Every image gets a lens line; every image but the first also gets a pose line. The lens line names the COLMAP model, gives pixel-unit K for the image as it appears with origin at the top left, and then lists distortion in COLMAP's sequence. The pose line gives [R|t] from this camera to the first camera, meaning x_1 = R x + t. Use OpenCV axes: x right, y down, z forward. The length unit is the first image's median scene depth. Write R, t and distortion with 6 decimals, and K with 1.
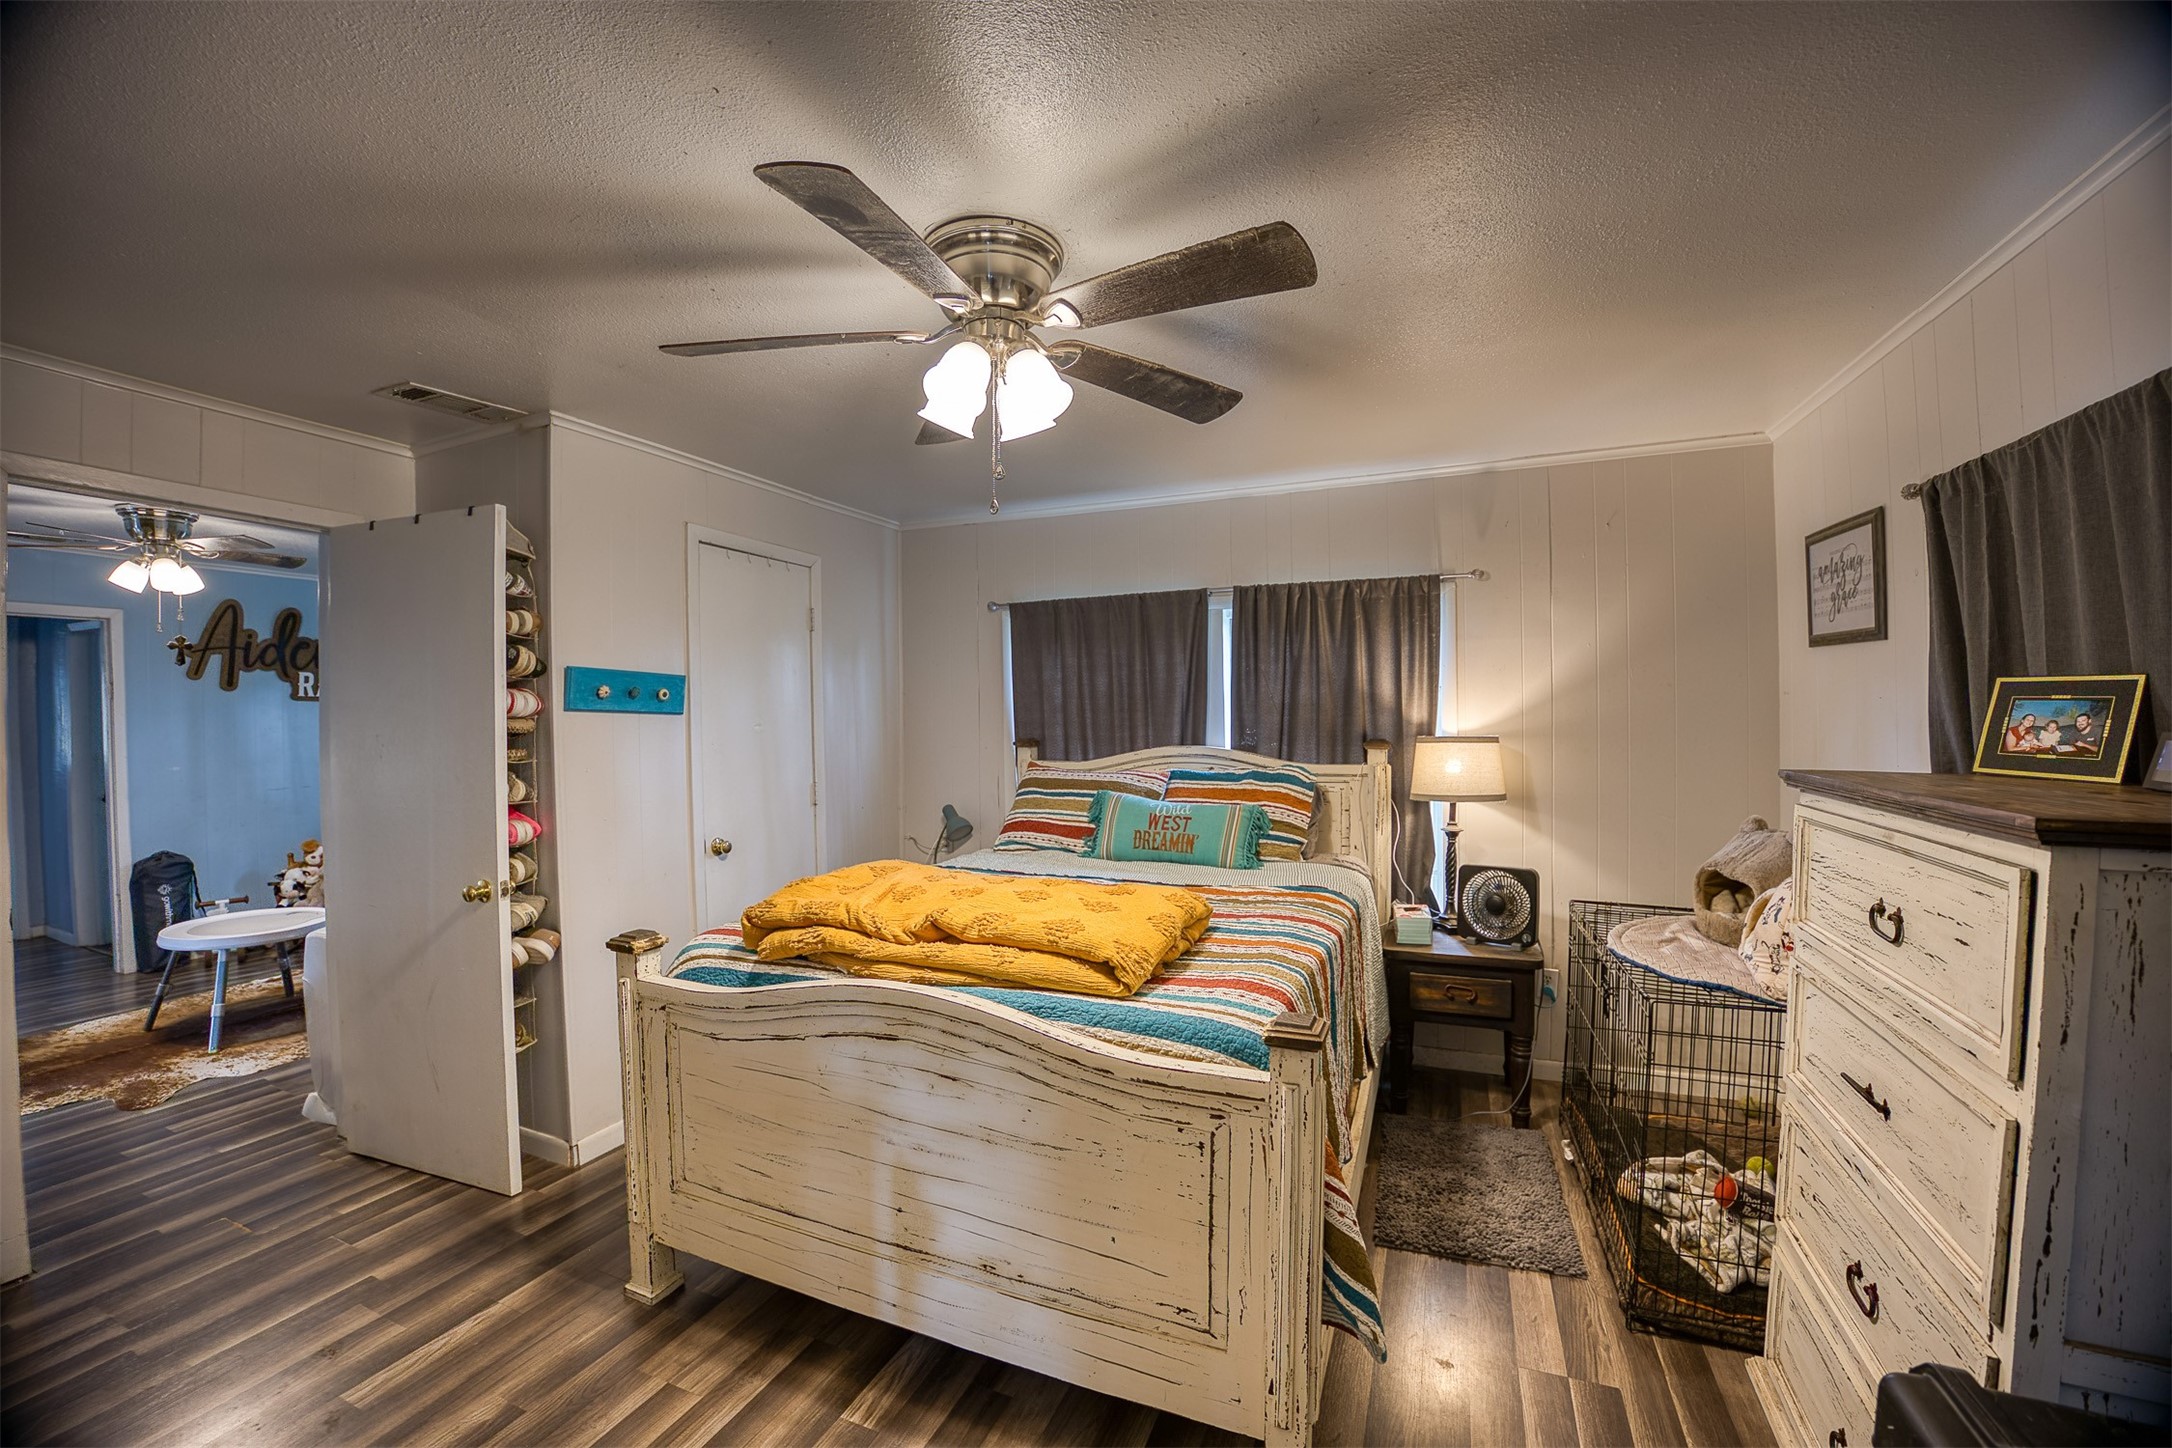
lens RADIAL K [[874.8, 0, 1086.2], [0, 874.8, 717.2], [0, 0, 1]] dist [-0.062389, 0.009673]
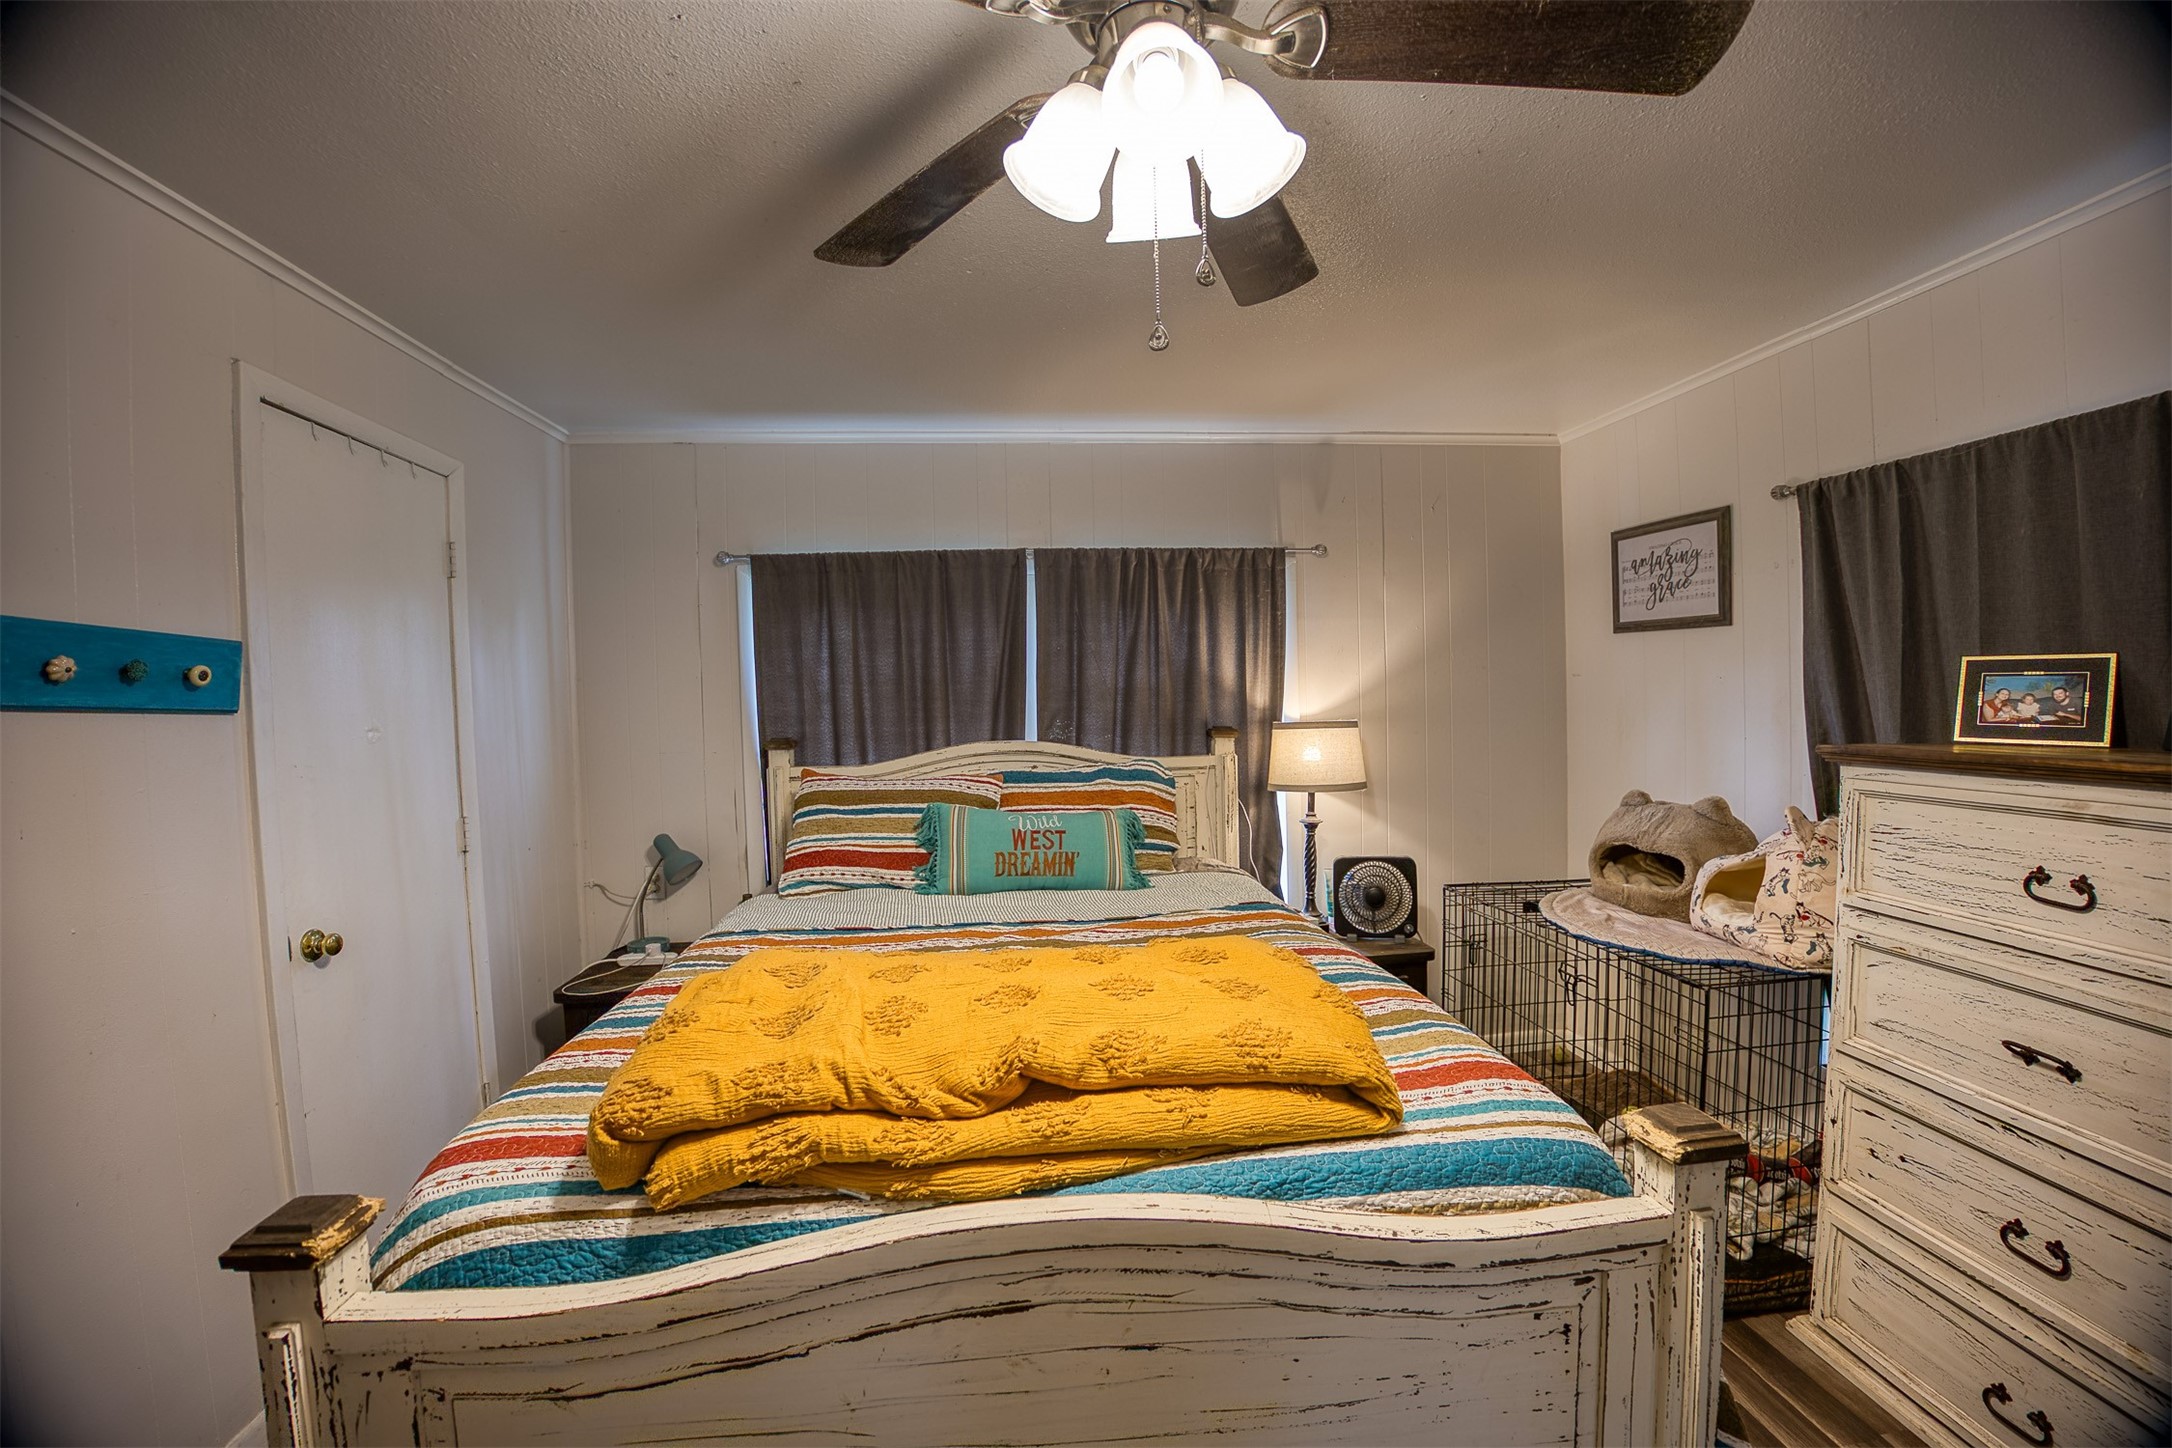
lens RADIAL K [[874.8, 0, 1099.4], [0, 874.8, 723.6], [0, 0, 1]] dist [-0.062389, 0.009673]
pose [[0.879187, -0.024378, 0.475853, -0.355725], [0.015770, 0.999632, 0.022074, 0.000078], [-0.476216, -0.011903, 0.879248, 0.437532]]
